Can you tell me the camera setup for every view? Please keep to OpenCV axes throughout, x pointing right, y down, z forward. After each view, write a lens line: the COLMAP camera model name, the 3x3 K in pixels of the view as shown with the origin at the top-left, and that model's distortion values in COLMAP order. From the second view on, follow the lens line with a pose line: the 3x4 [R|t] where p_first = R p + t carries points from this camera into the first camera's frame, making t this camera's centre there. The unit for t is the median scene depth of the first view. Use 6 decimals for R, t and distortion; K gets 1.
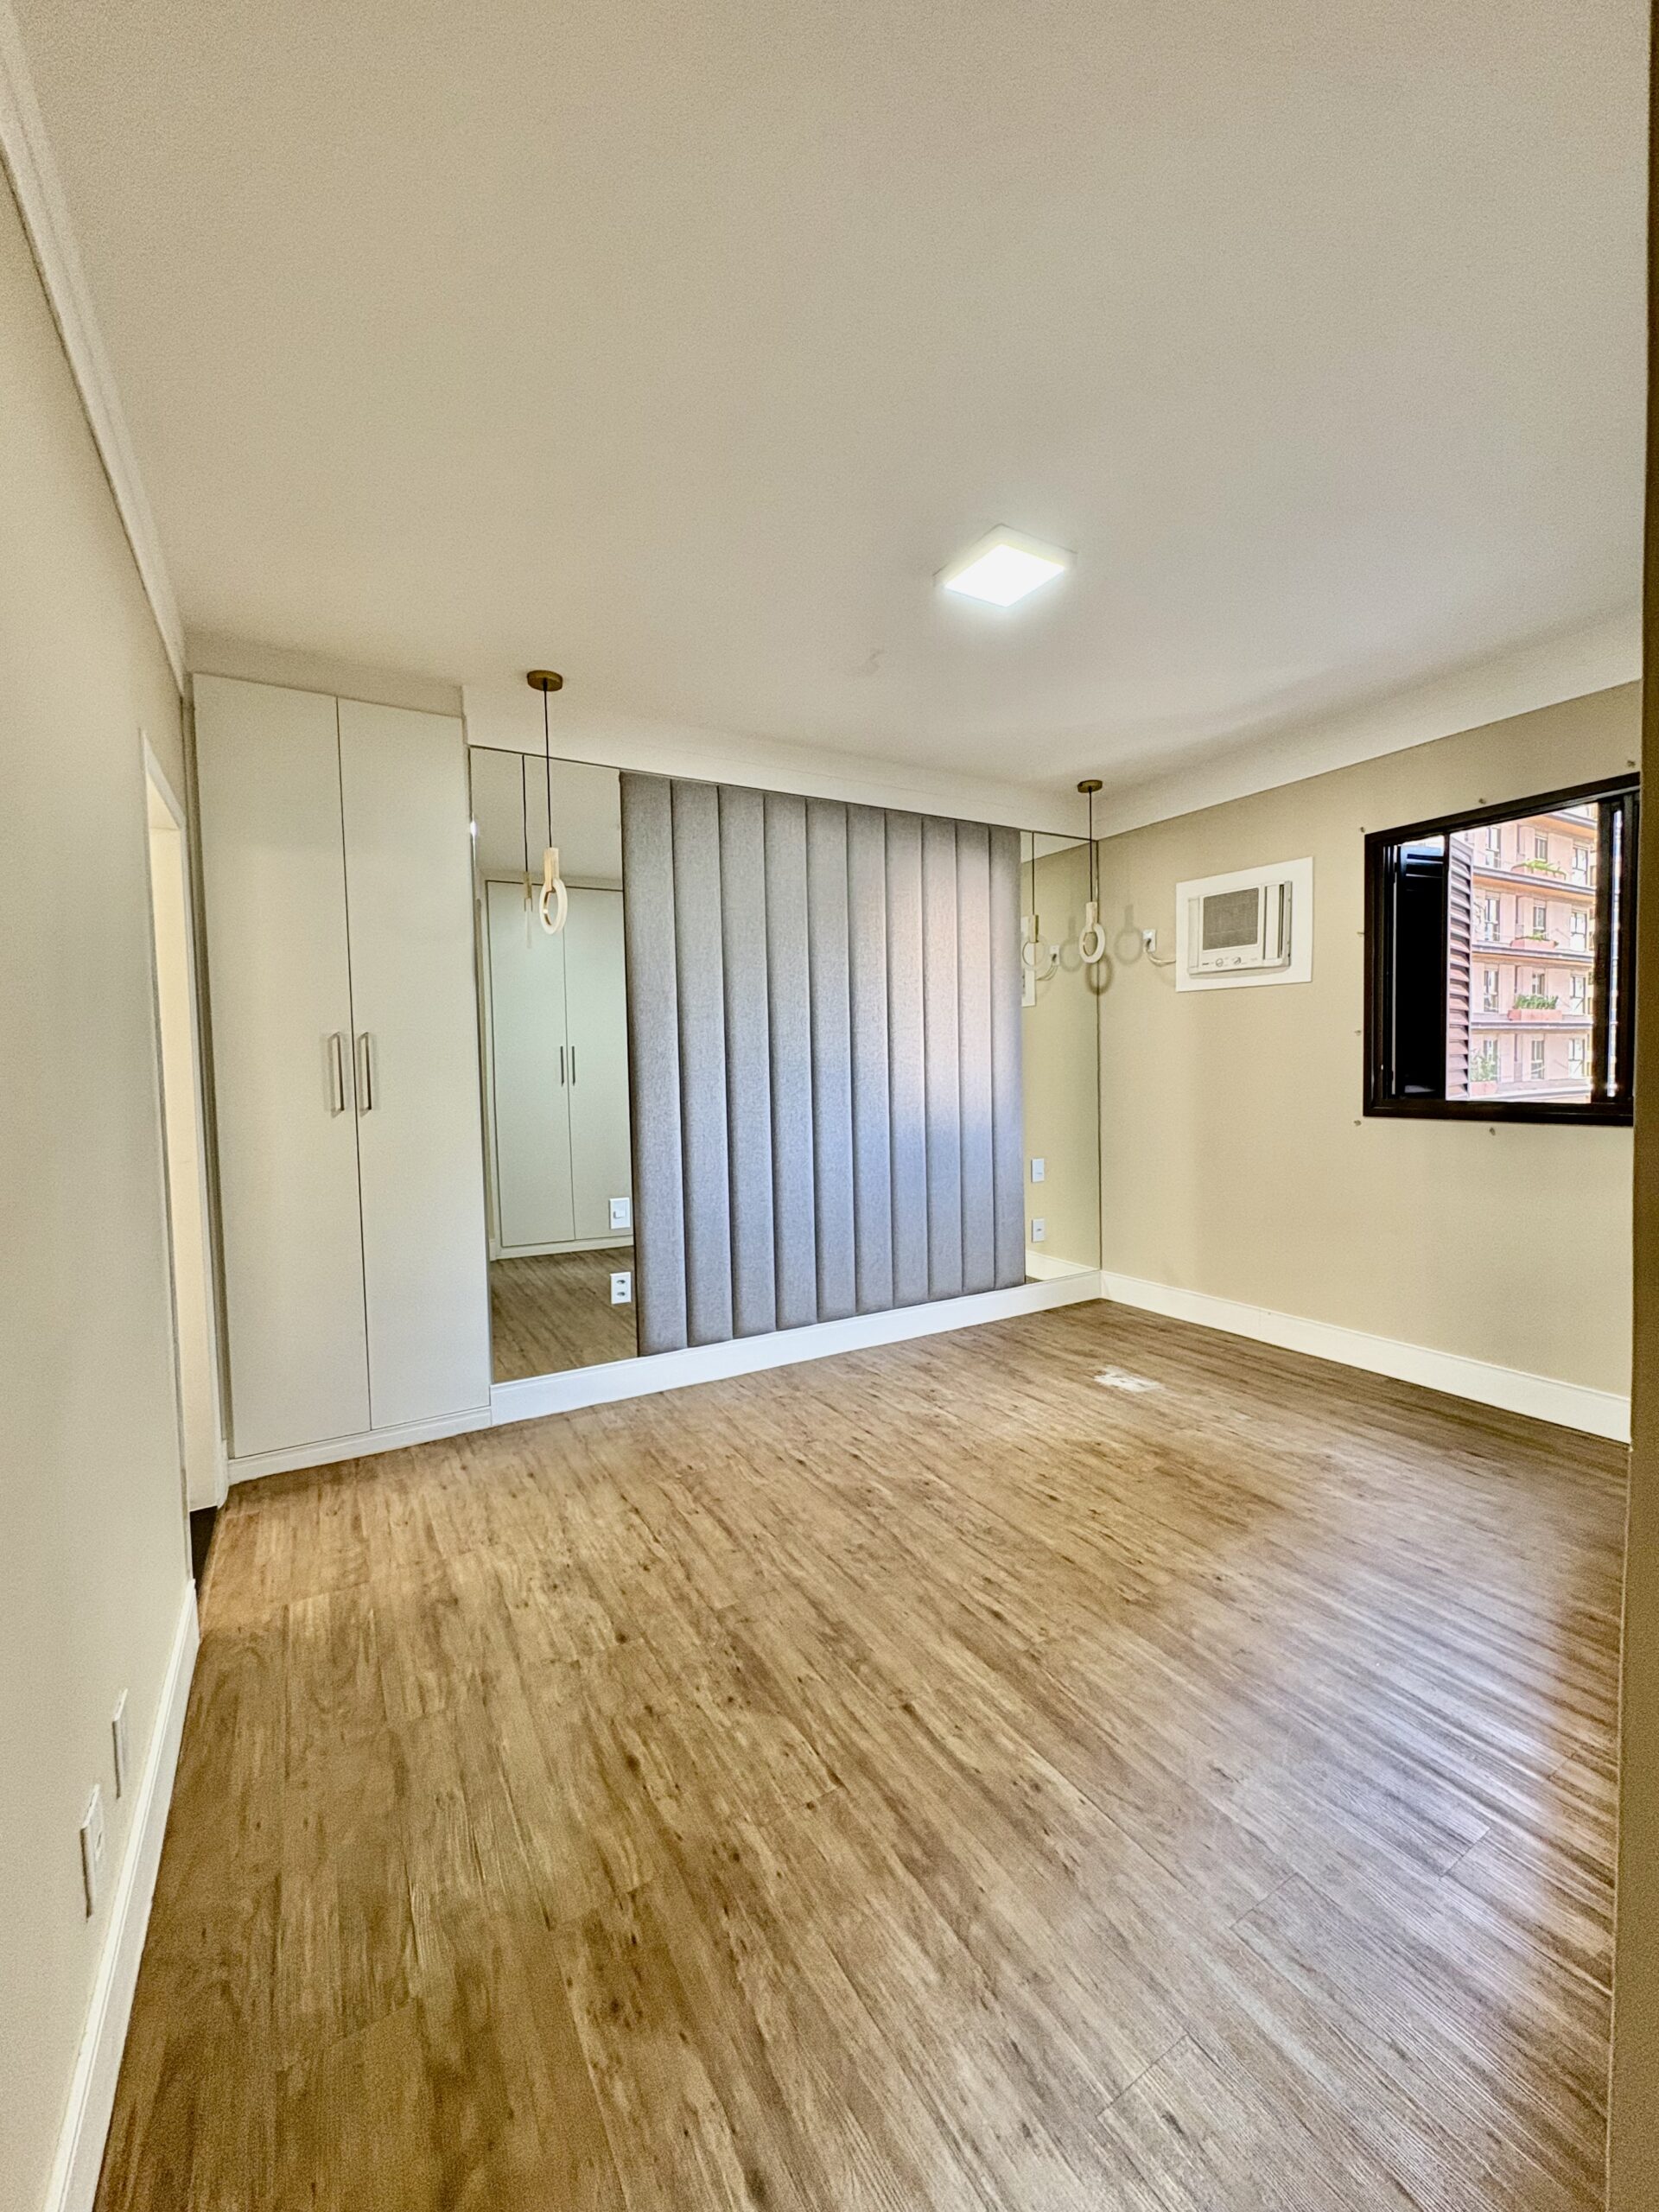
lens RADIAL K [[877.8, 0, 830.1], [0, 877.8, 1104.9], [0, 0, 1]] dist [-0.002380, 0.000529]
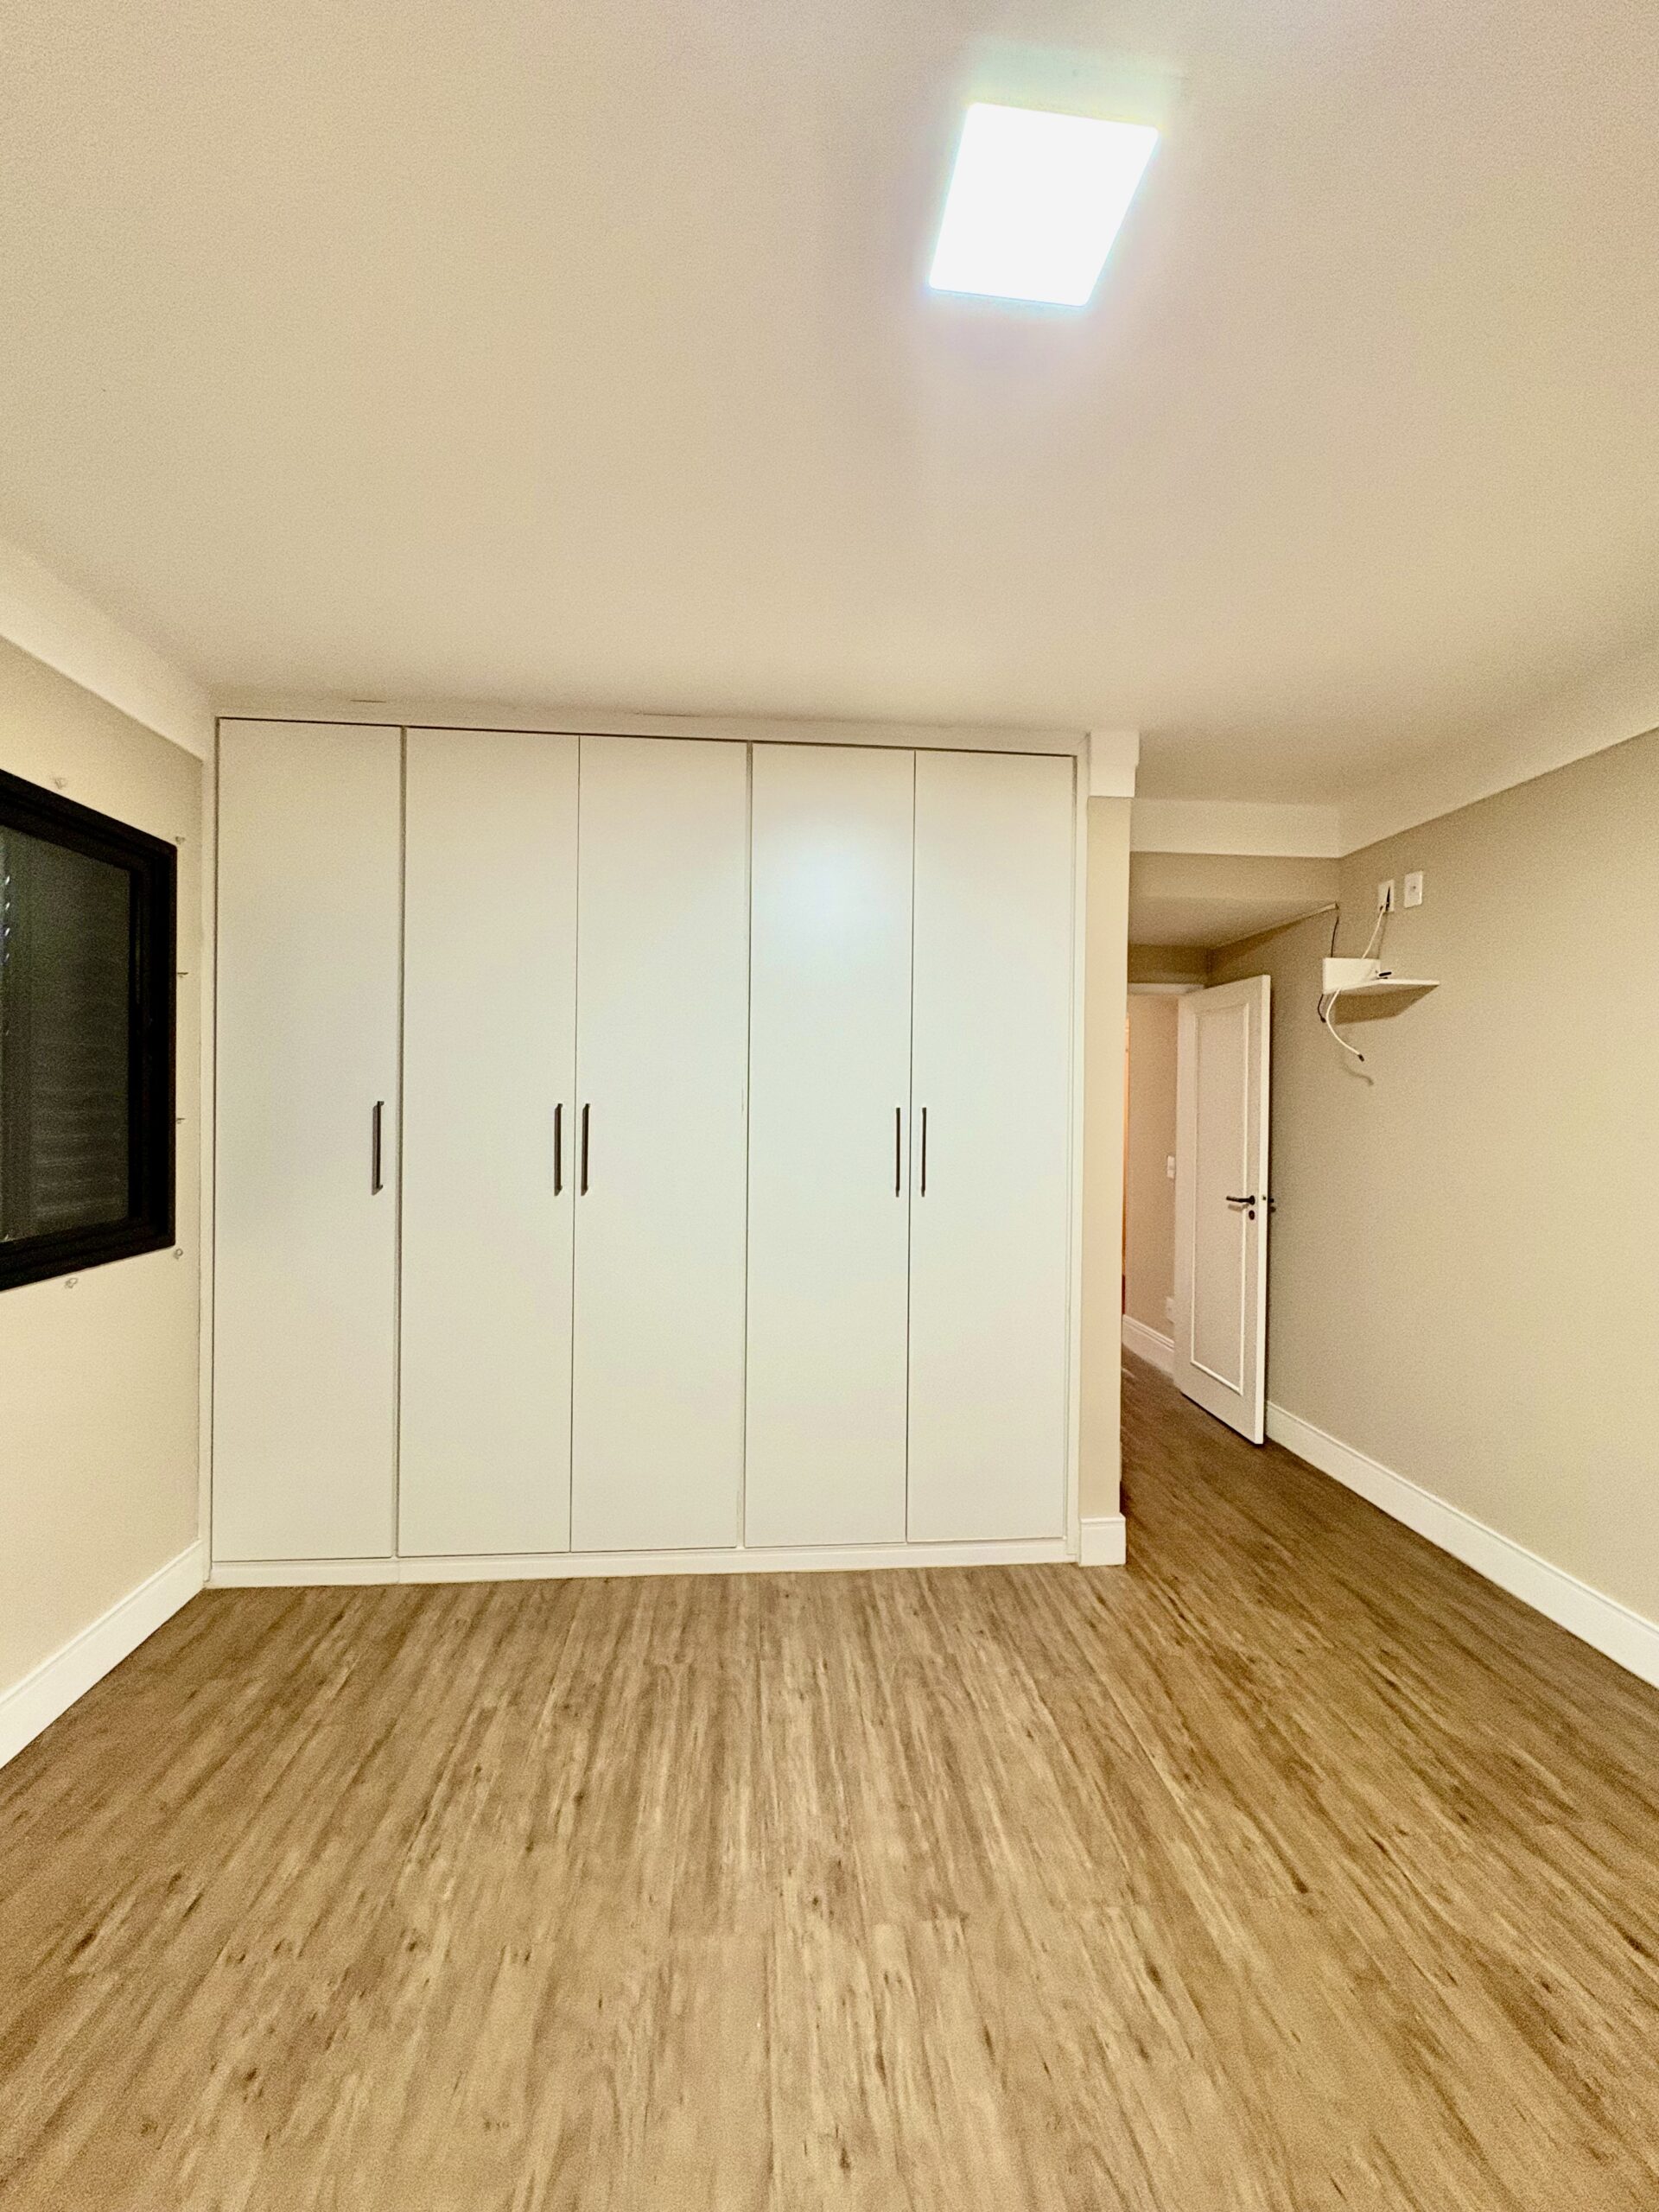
lens RADIAL K [[877.8, 0, 831.2], [0, 877.8, 1100.7], [0, 0, 1]] dist [-0.002380, 0.000529]
pose [[-0.903575, 0.007233, 0.428370, 0.135707], [0.027851, 0.998734, 0.041883, -0.204530], [-0.427525, 0.049775, -0.902632, 2.019136]]
